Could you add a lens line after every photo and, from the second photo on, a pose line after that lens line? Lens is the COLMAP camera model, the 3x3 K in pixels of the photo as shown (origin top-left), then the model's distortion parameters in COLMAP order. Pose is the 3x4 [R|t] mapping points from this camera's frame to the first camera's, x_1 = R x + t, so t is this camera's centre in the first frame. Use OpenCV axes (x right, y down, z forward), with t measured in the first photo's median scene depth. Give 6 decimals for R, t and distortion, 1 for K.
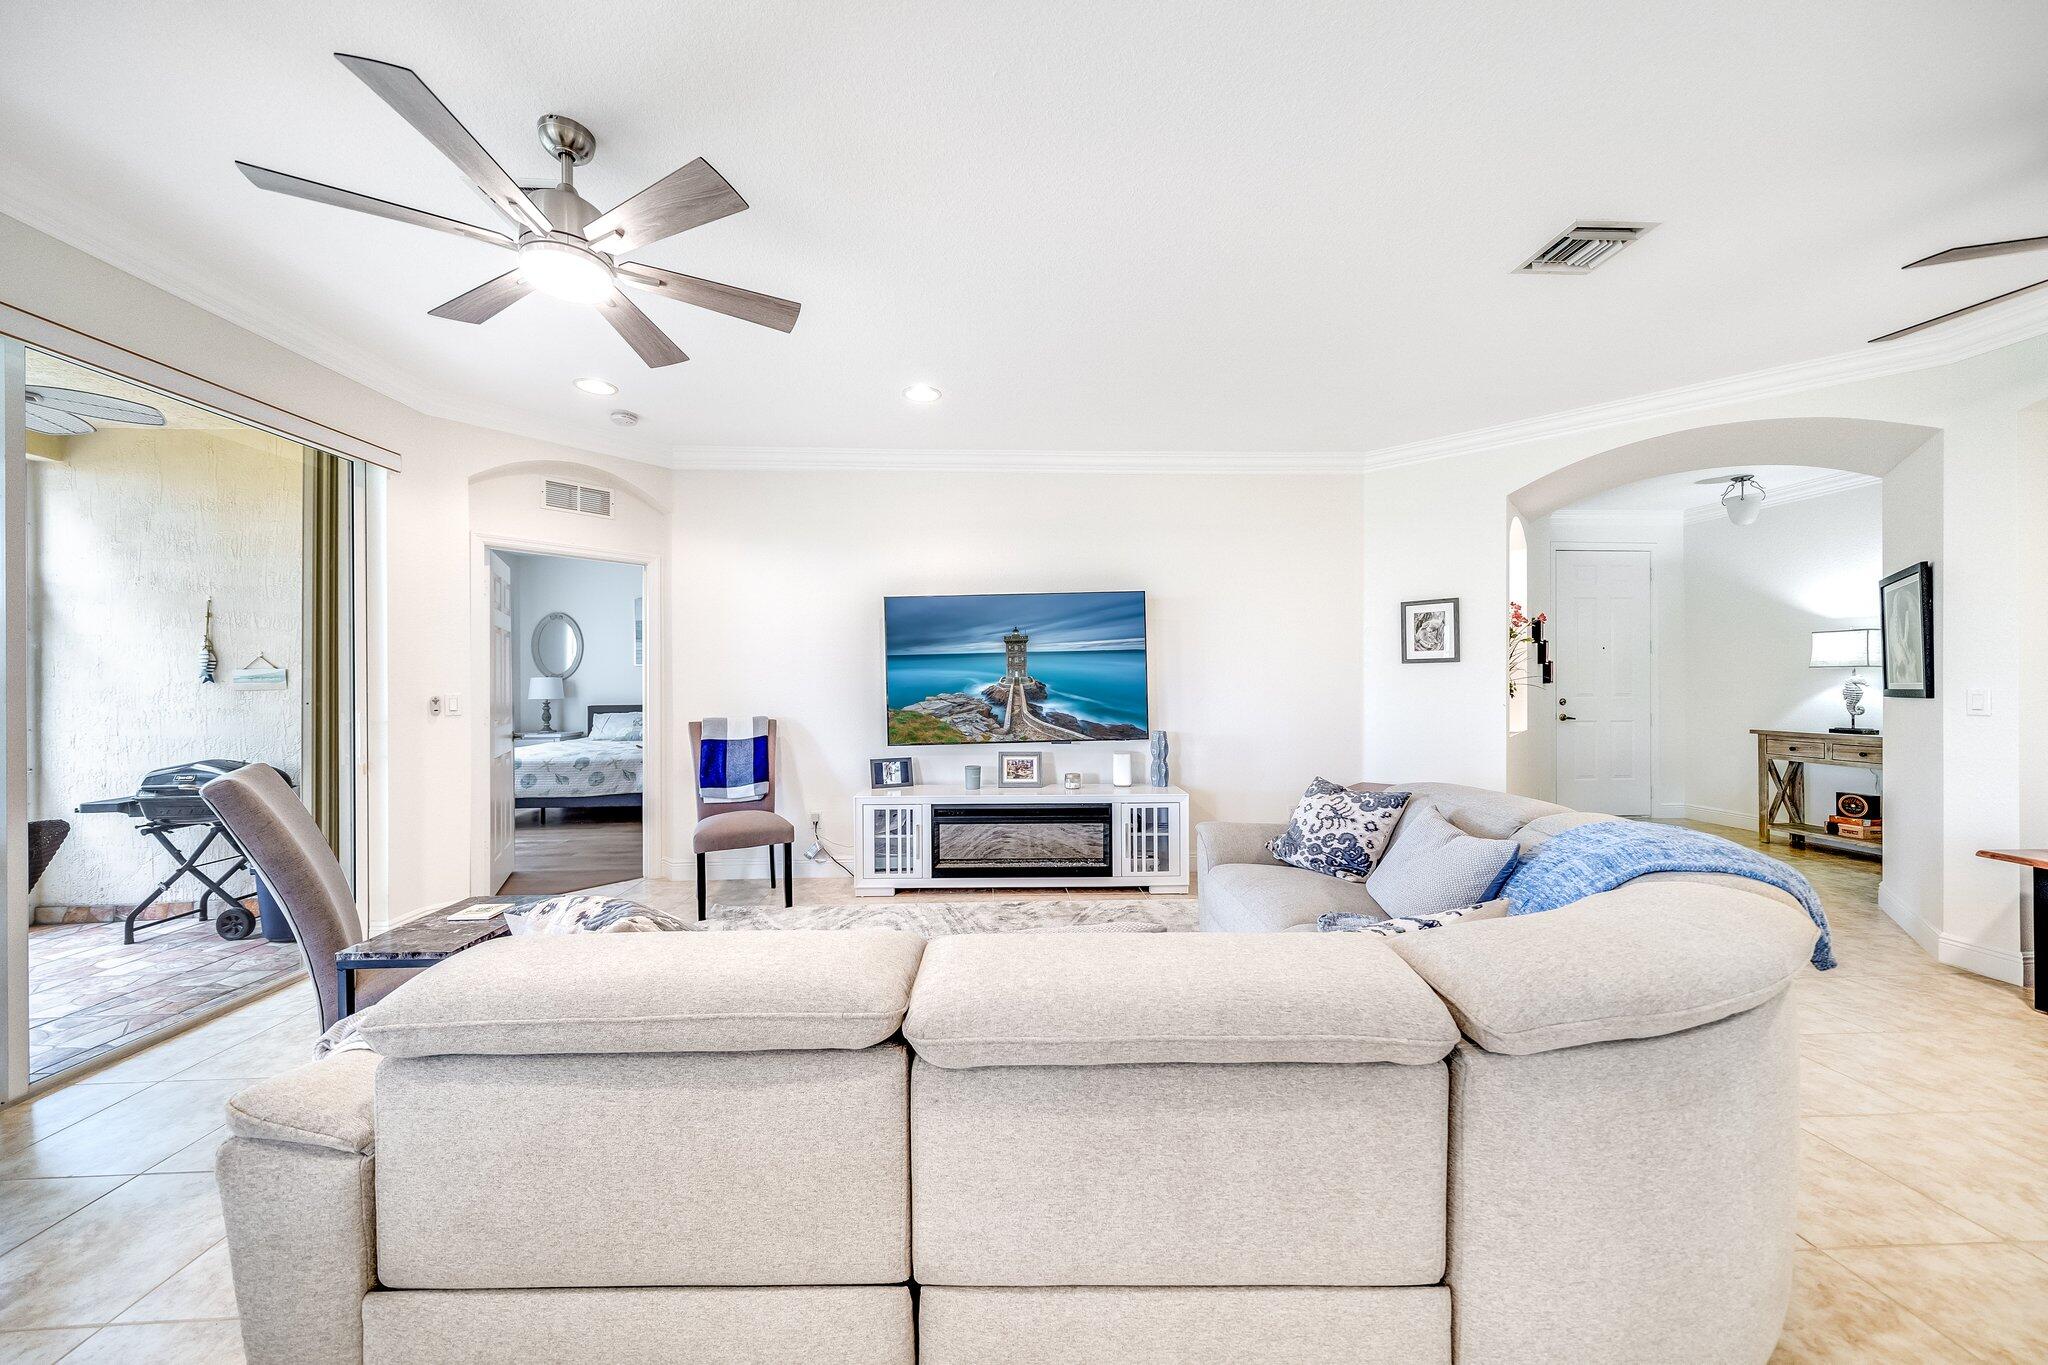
lens RADIAL K [[700.5, 0, 1020.0], [0, 700.5, 679.2], [0, 0, 1]] dist [0.001319, 0.000311]
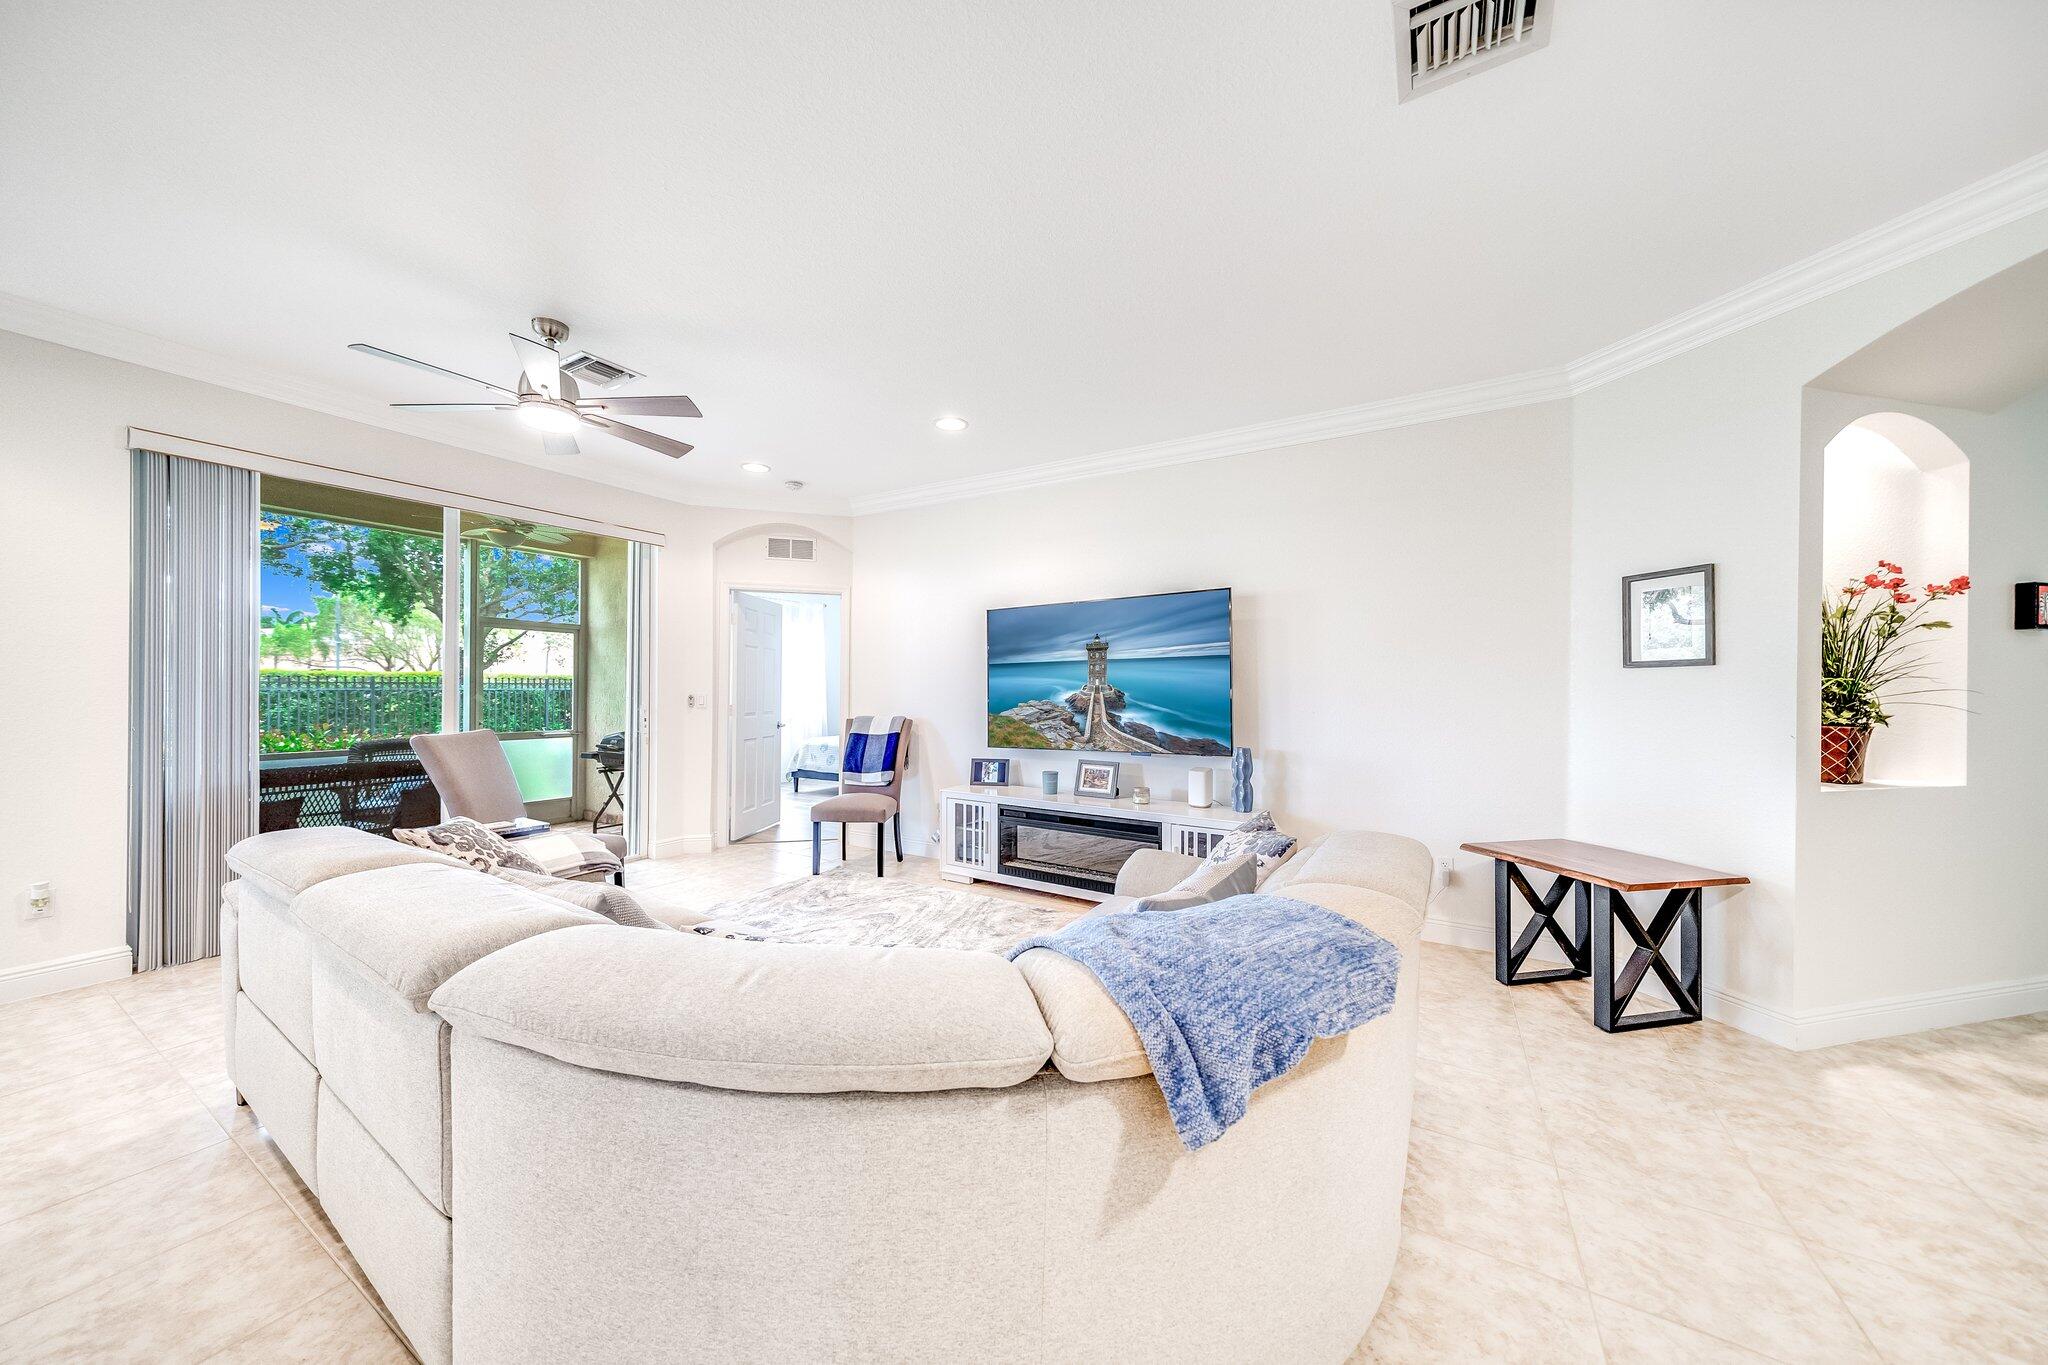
lens RADIAL K [[700.5, 0, 1012.5], [0, 700.5, 689.1], [0, 0, 1]] dist [0.001319, 0.000311]
pose [[0.829105, 0.011069, -0.558984, 0.446992], [-0.008618, 0.999938, 0.007019, -0.003226], [0.559027, -0.001002, 0.829149, 0.121487]]
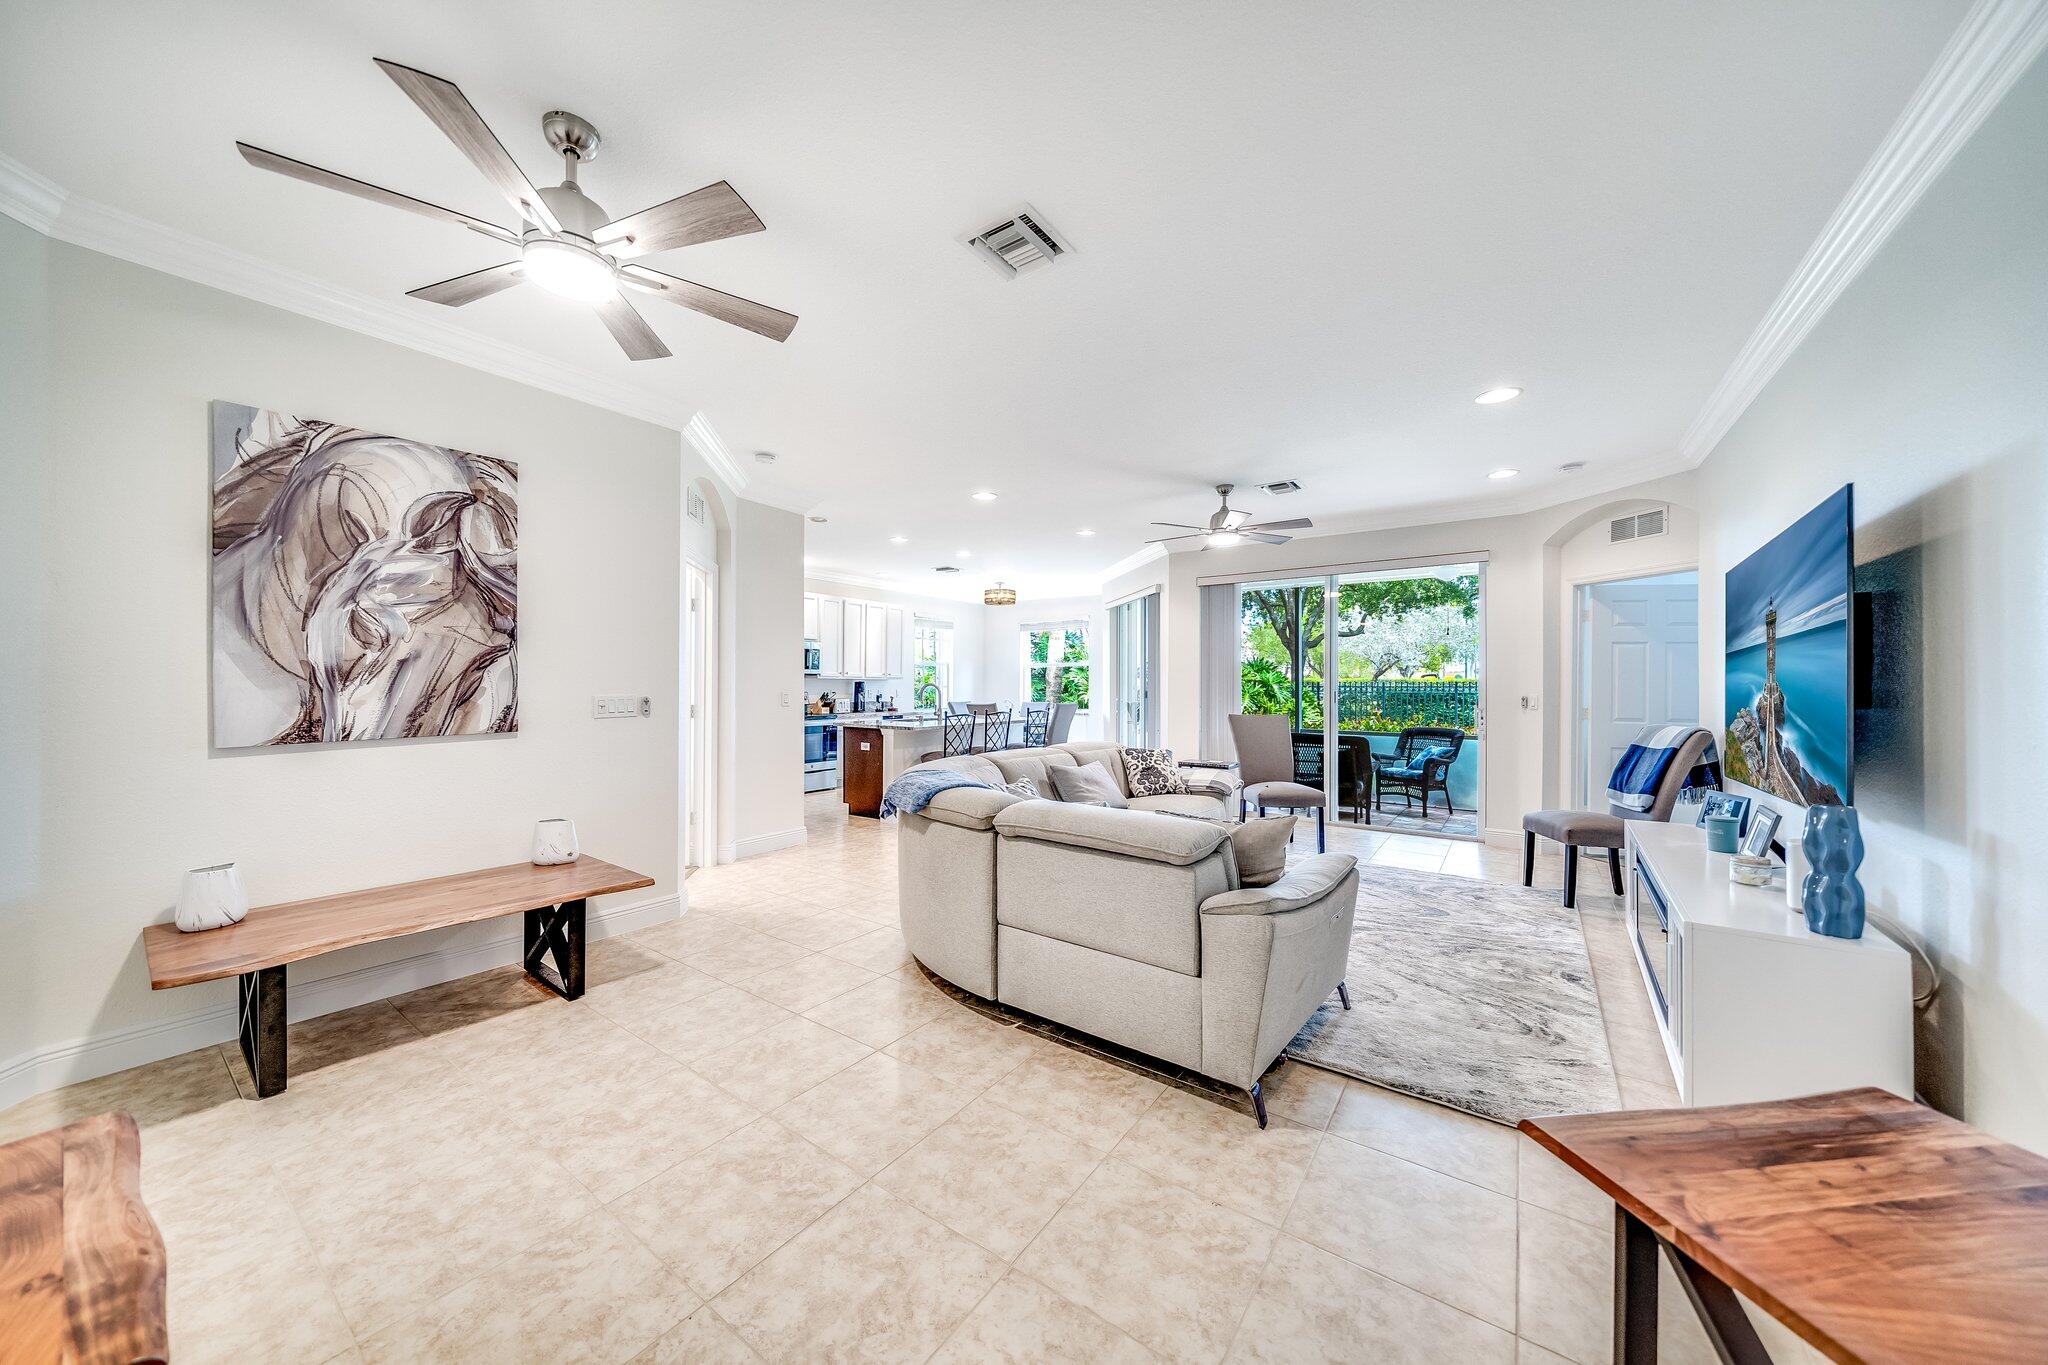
lens RADIAL K [[700.5, 0, 1002.5], [0, 700.5, 686.9], [0, 0, 1]] dist [0.001319, 0.000311]
pose [[-0.635605, 0.004639, -0.772000, 0.858586], [0.004608, 0.999987, 0.002216, -0.004191], [0.772000, -0.002149, -0.635618, 0.878771]]
